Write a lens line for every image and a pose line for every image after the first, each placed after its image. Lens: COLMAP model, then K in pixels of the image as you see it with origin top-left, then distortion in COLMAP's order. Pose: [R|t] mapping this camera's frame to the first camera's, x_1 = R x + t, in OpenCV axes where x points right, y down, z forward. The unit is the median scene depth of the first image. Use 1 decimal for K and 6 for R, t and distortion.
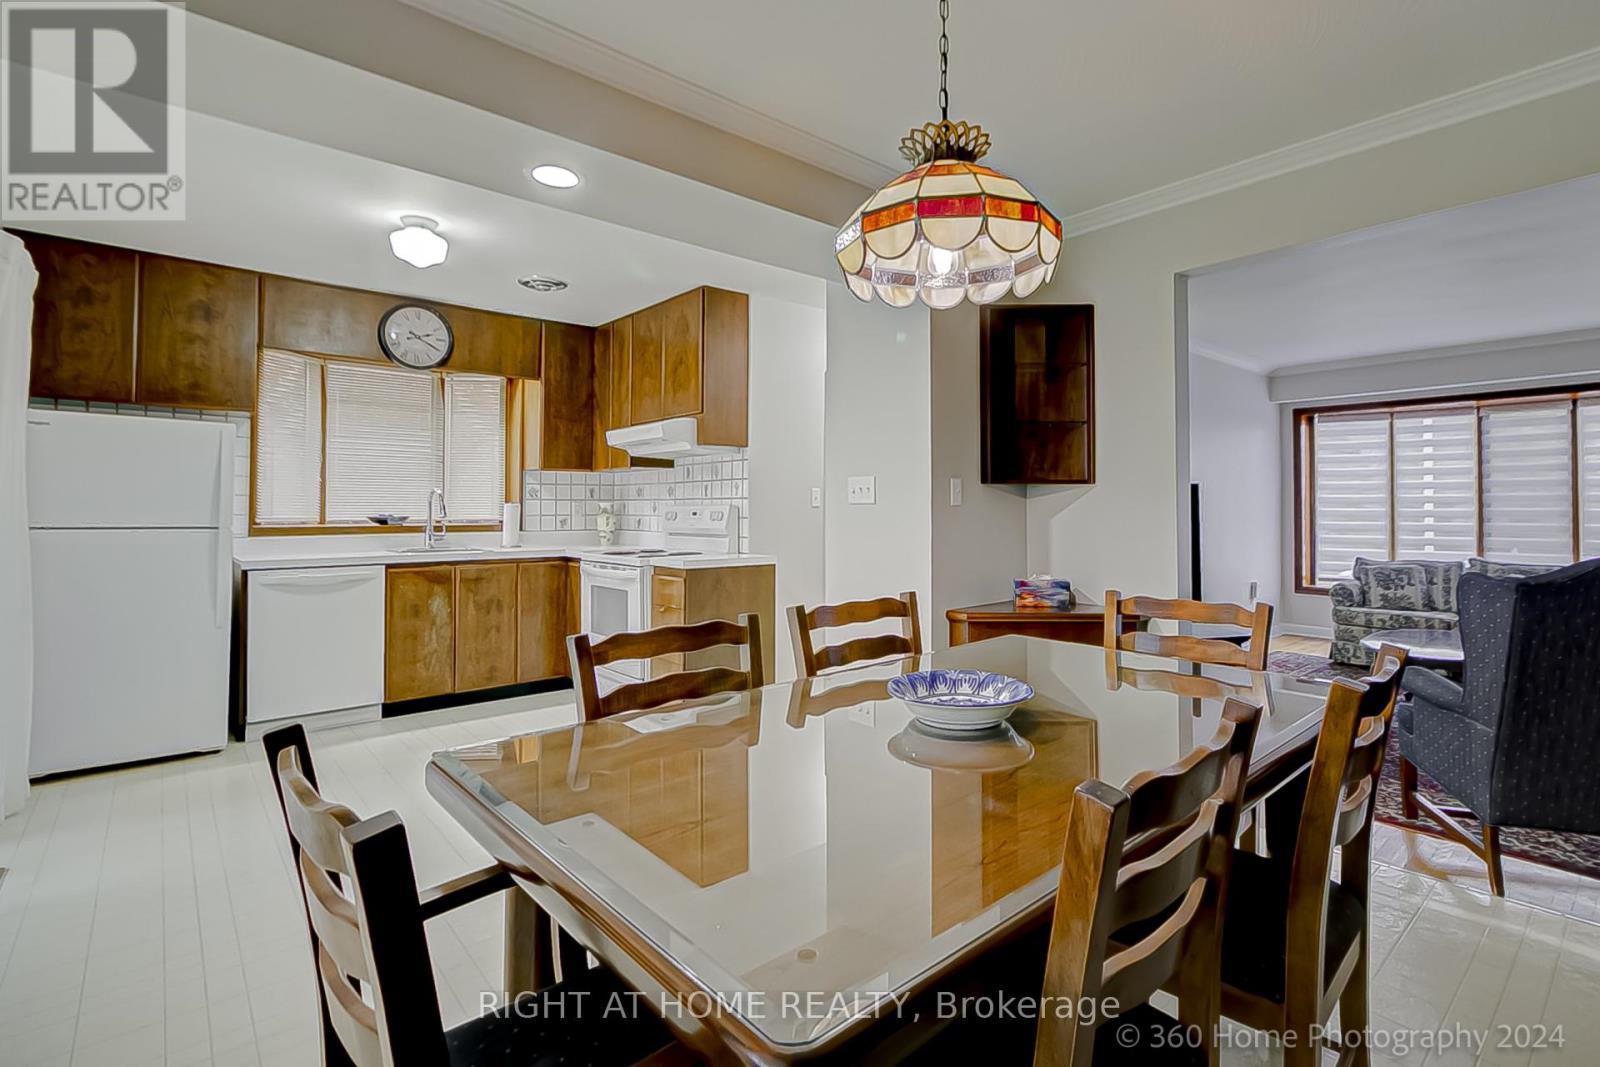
lens RADIAL K [[741.1, 0, 806.7], [0, 741.1, 499.0], [0, 0, 1]] dist [-0.017797, -0.000020]
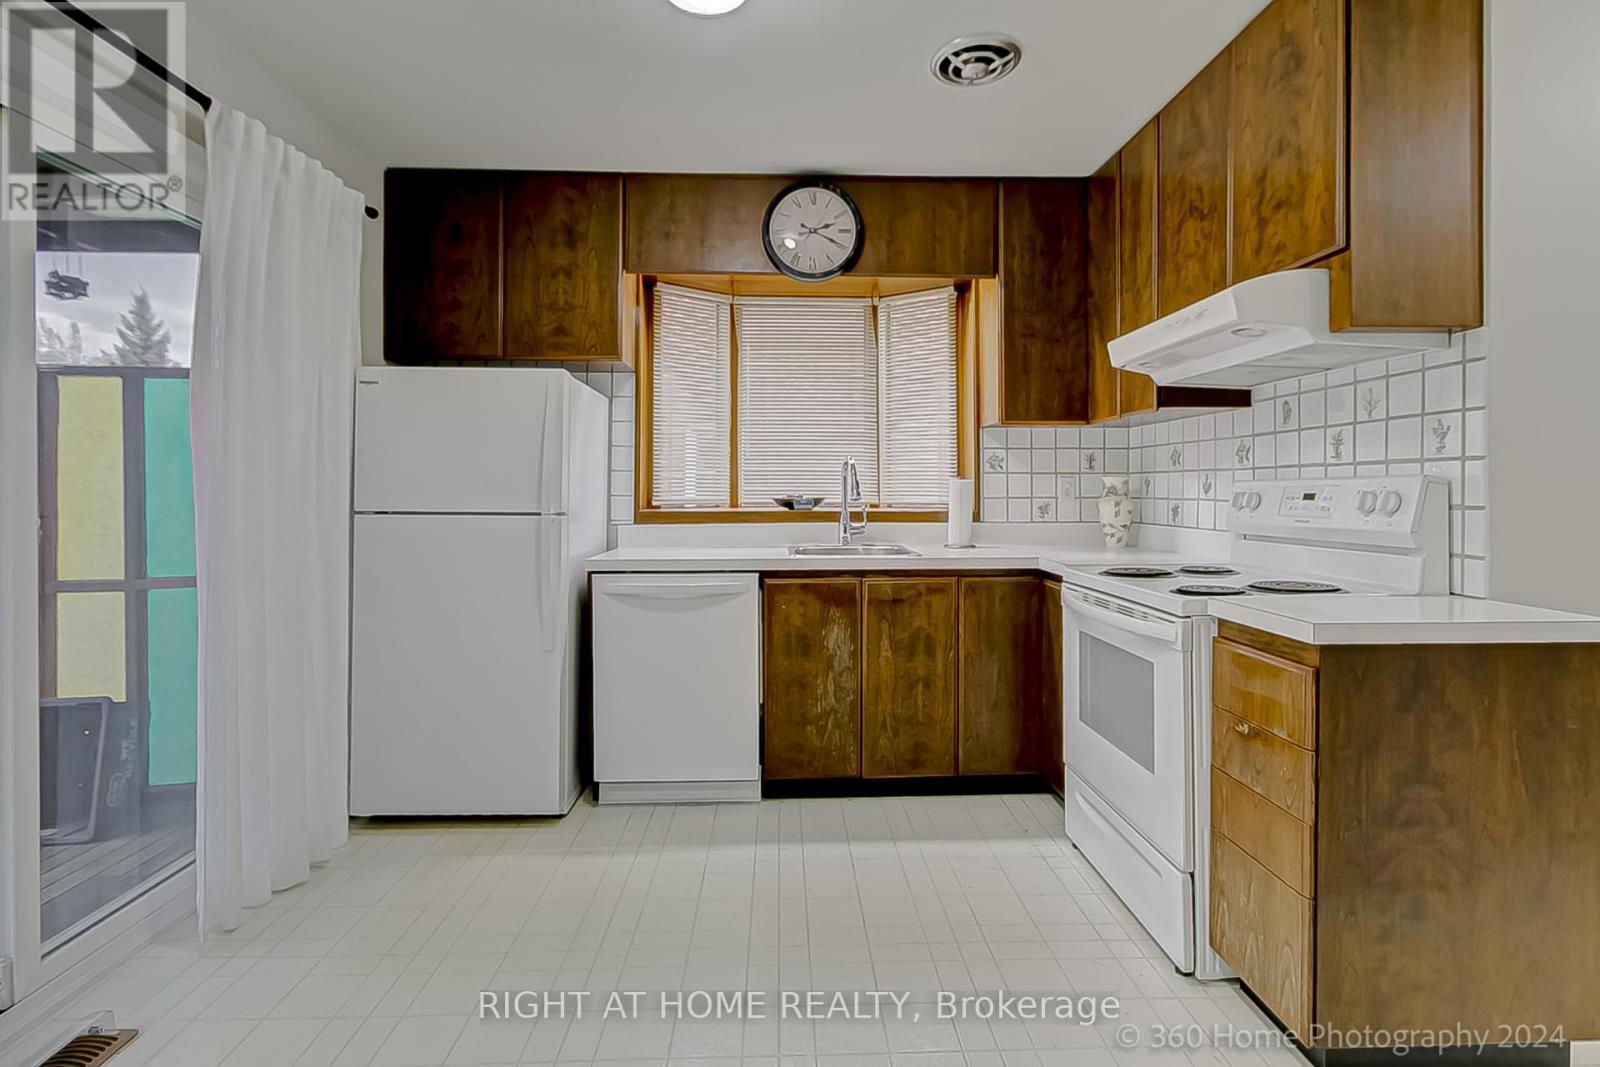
lens RADIAL K [[727.2, 0, 817.7], [0, 727.2, 480.4], [0, 0, 1]] dist [-0.002910, 0.000572]
pose [[0.782870, -0.008345, -0.622129, -0.112344], [0.008983, 0.999957, -0.002108, 0.007924], [0.622120, -0.003938, 0.782912, 0.469268]]
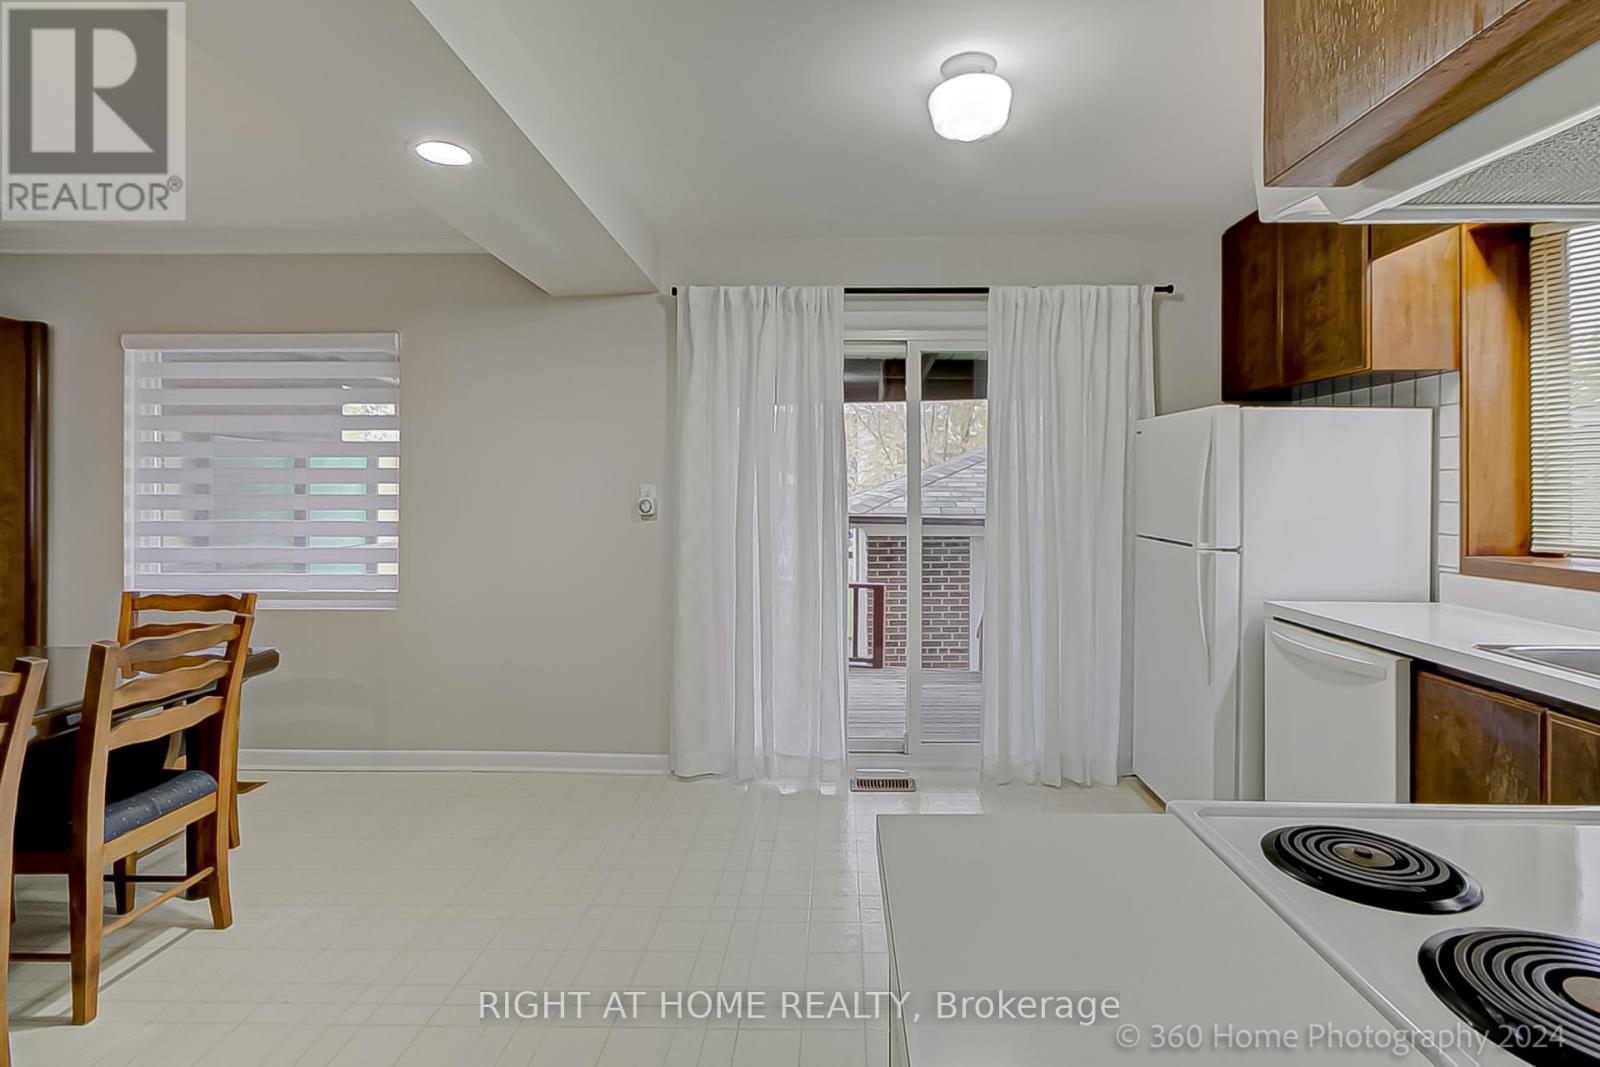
lens RADIAL K [[741.1, 0, 806.7], [0, 741.1, 499.0], [0, 0, 1]] dist [-0.017797, -0.000020]
pose [[-0.677657, 0.001478, -0.735377, 0.010229], [0.004500, 0.999988, -0.002137, -0.009664], [0.735365, -0.004757, -0.677655, 0.932487]]
